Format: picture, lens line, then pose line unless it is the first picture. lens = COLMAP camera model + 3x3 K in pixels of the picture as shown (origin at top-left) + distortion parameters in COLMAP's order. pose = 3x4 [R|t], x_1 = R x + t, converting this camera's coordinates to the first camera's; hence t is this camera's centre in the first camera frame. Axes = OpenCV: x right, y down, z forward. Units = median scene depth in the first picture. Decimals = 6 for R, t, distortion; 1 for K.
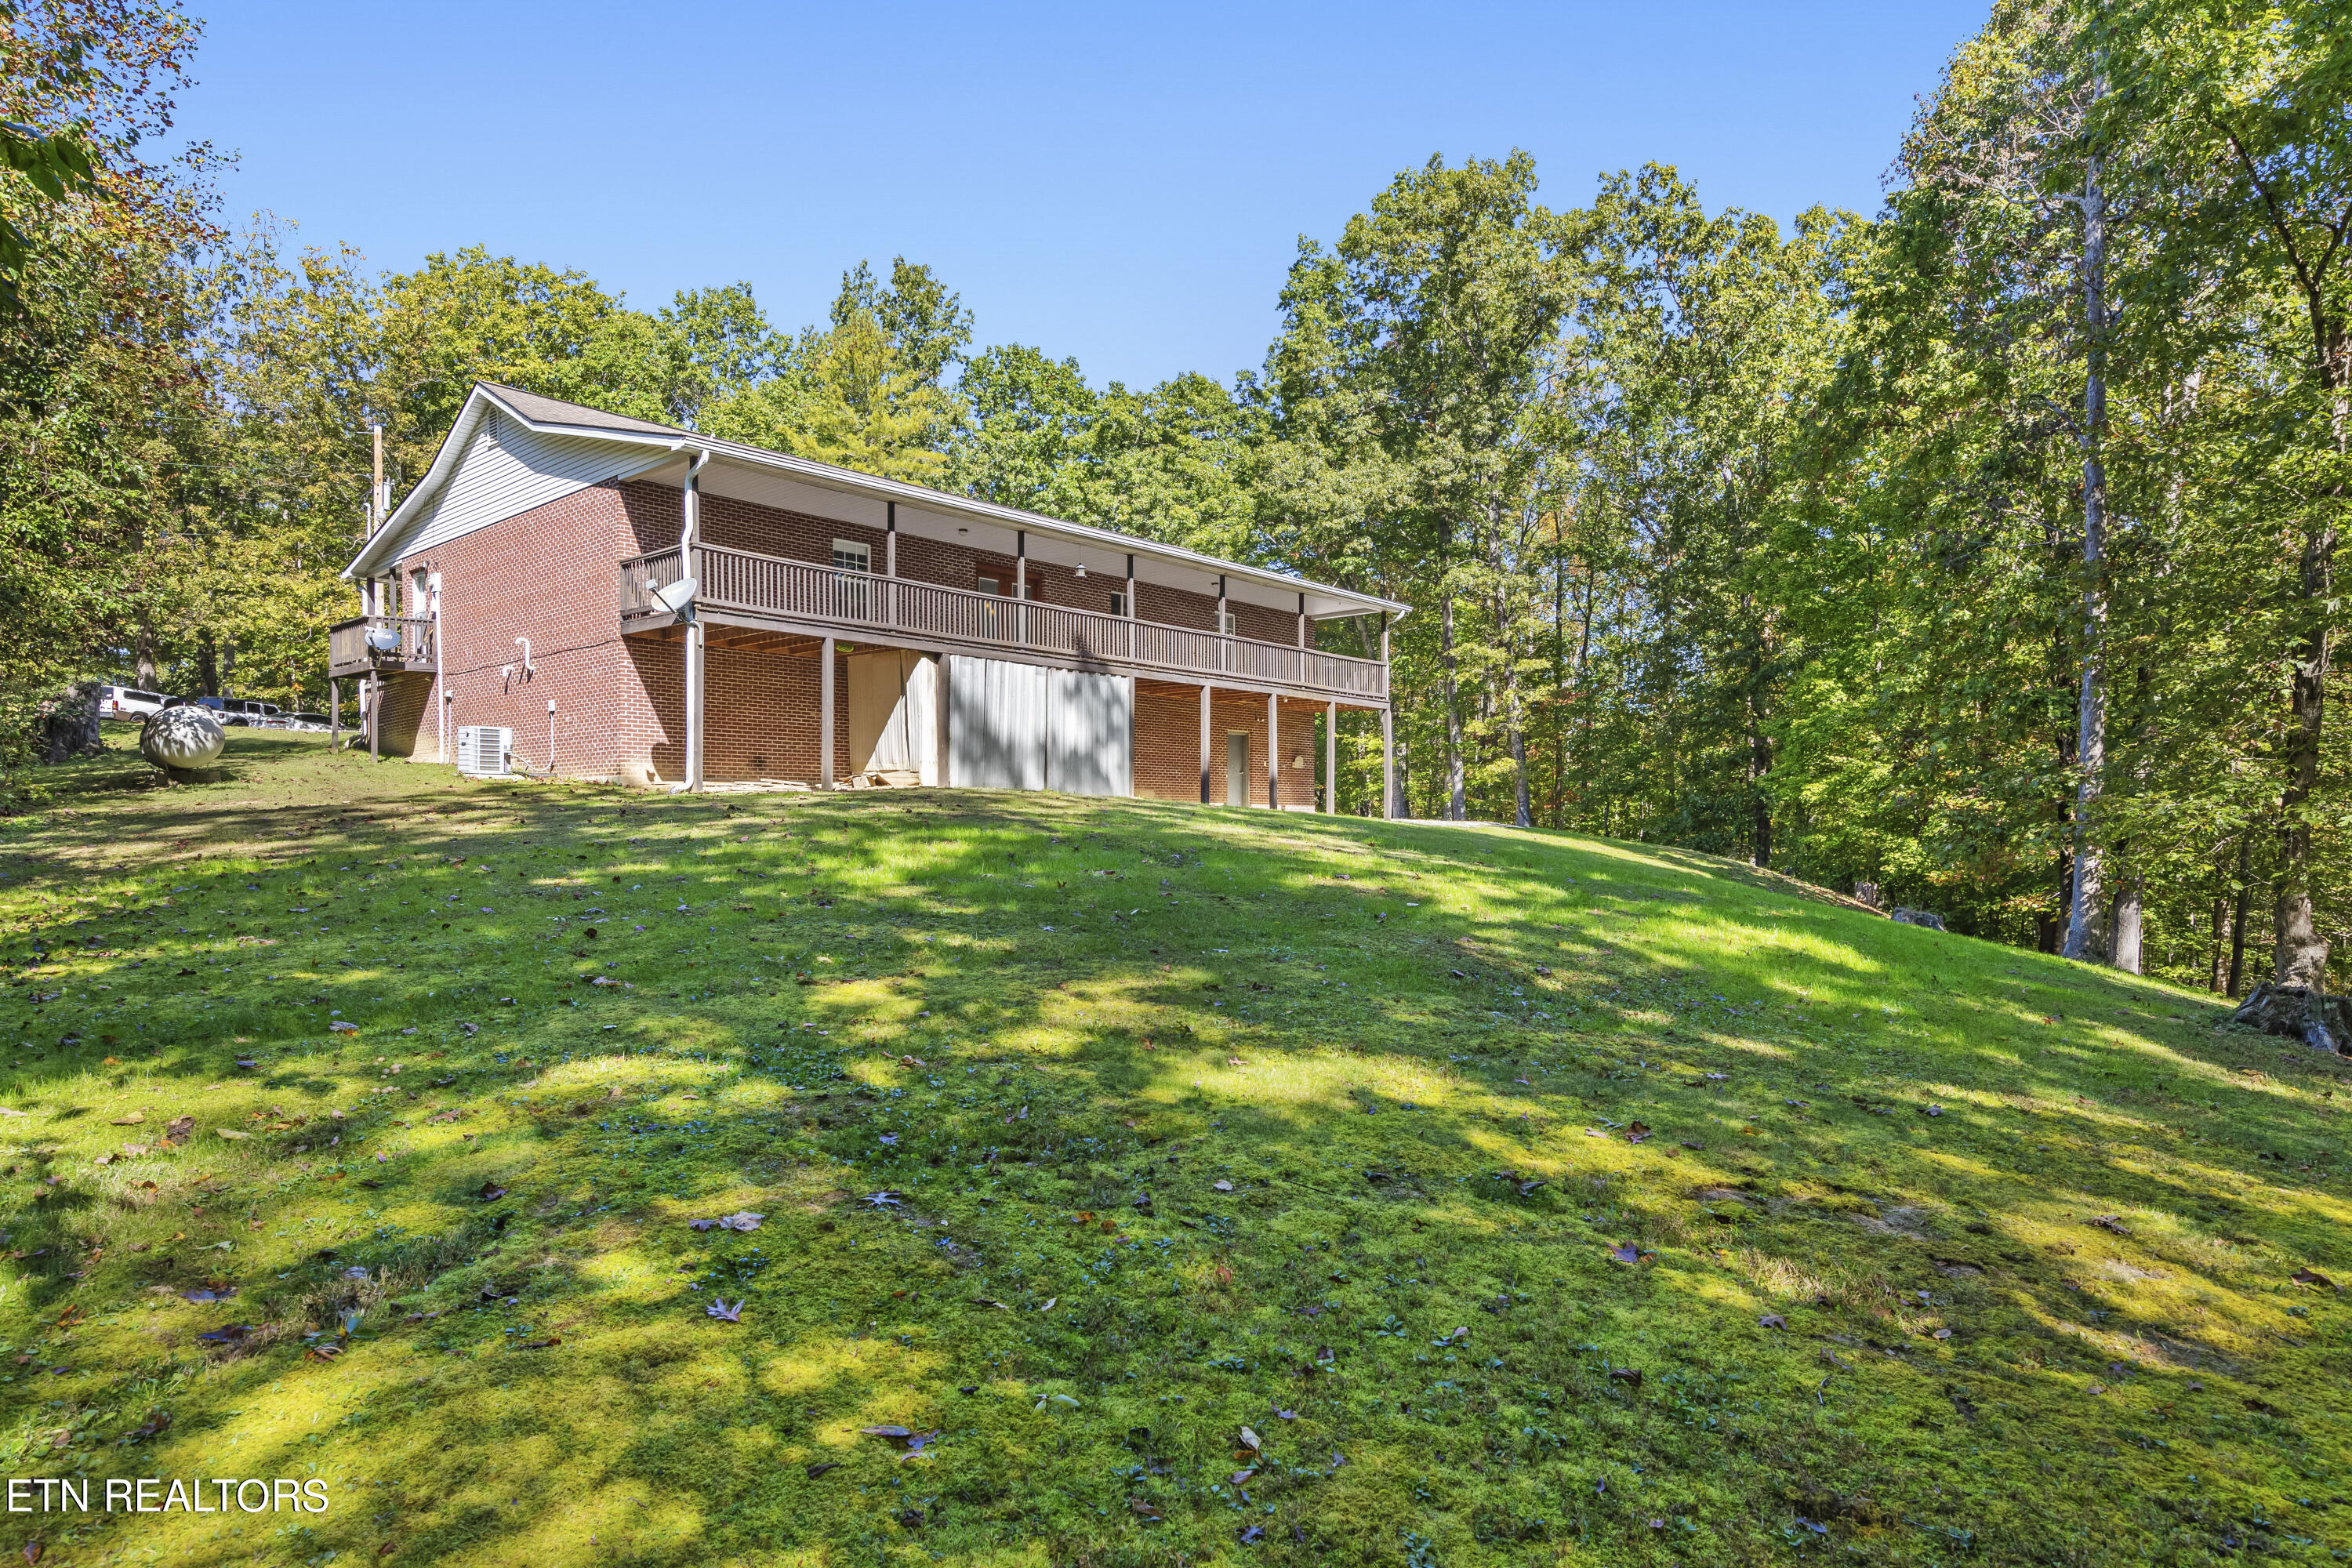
lens RADIAL K [[1181.6, 0, 1178.2], [0, 1181.6, 769.6], [0, 0, 1]] dist [0.000736, -0.000689]
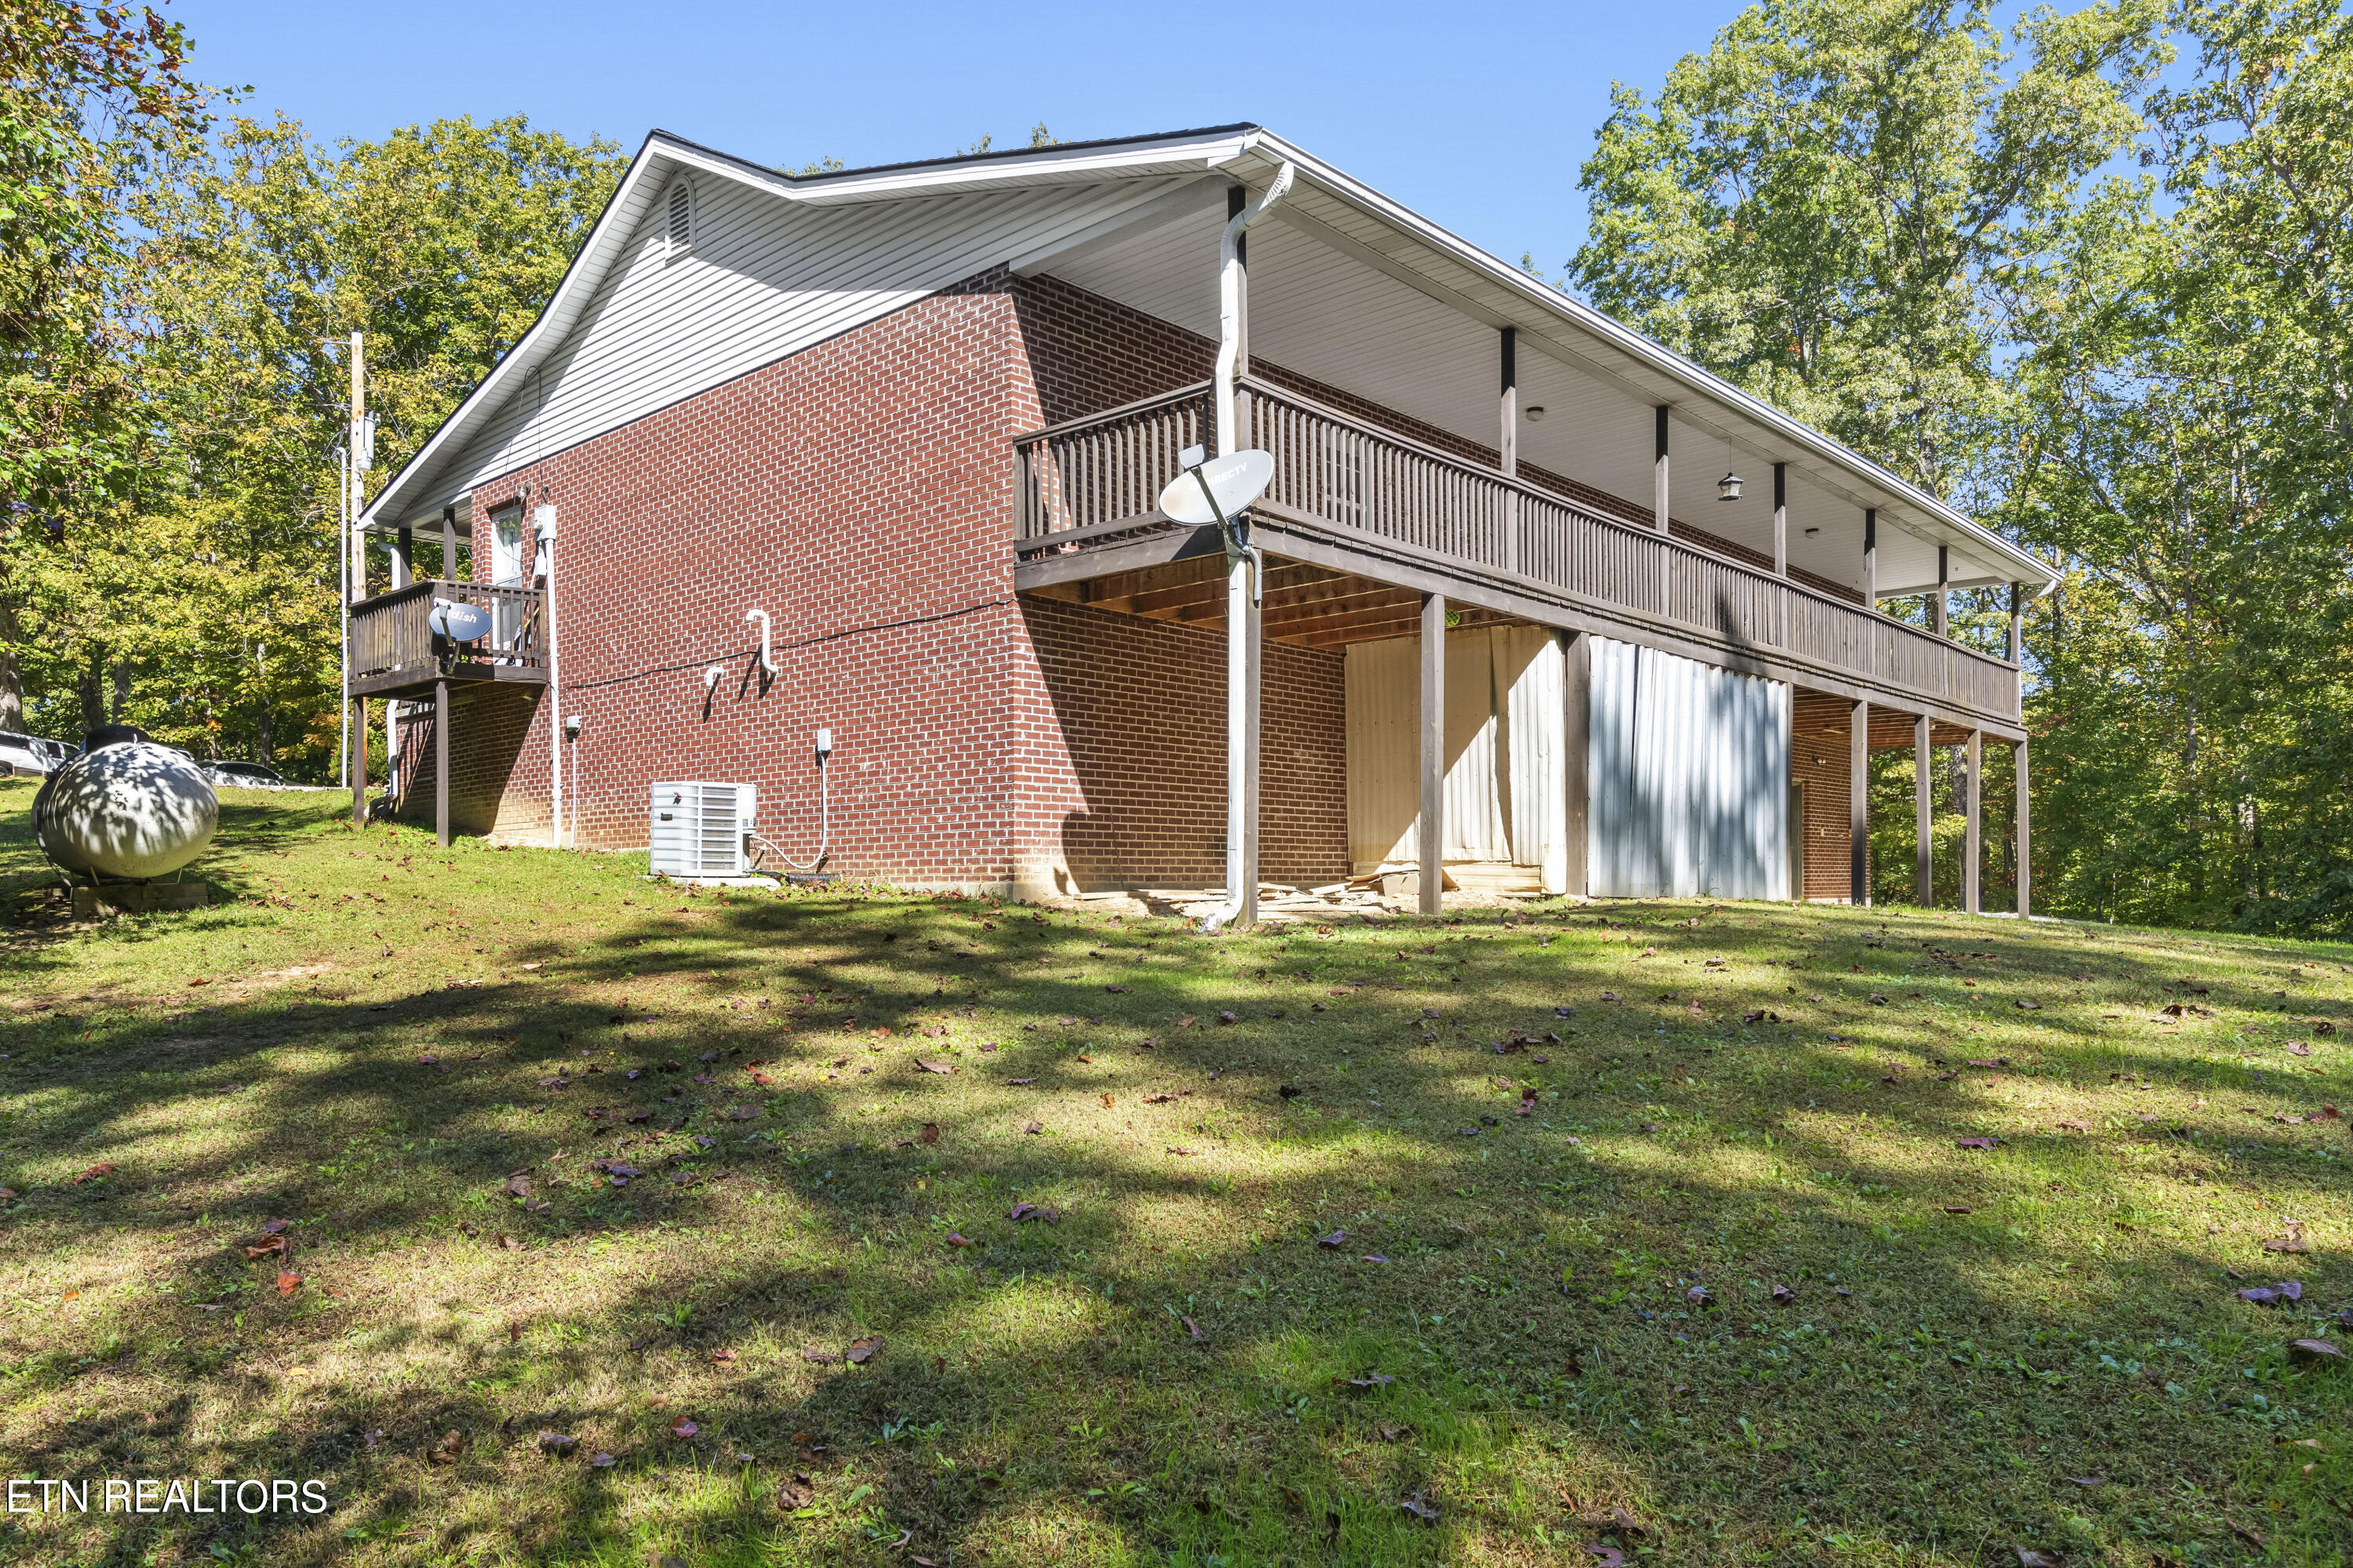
lens RADIAL K [[1387.7, 0, 1174.5], [0, 1387.7, 805.5], [0, 0, 1]] dist [0.002110, -0.000089]
pose [[0.999875, -0.006400, -0.014478, -0.324467], [0.006216, 0.999900, -0.012740, -0.014988], [0.014558, 0.012648, 0.999814, 0.353228]]
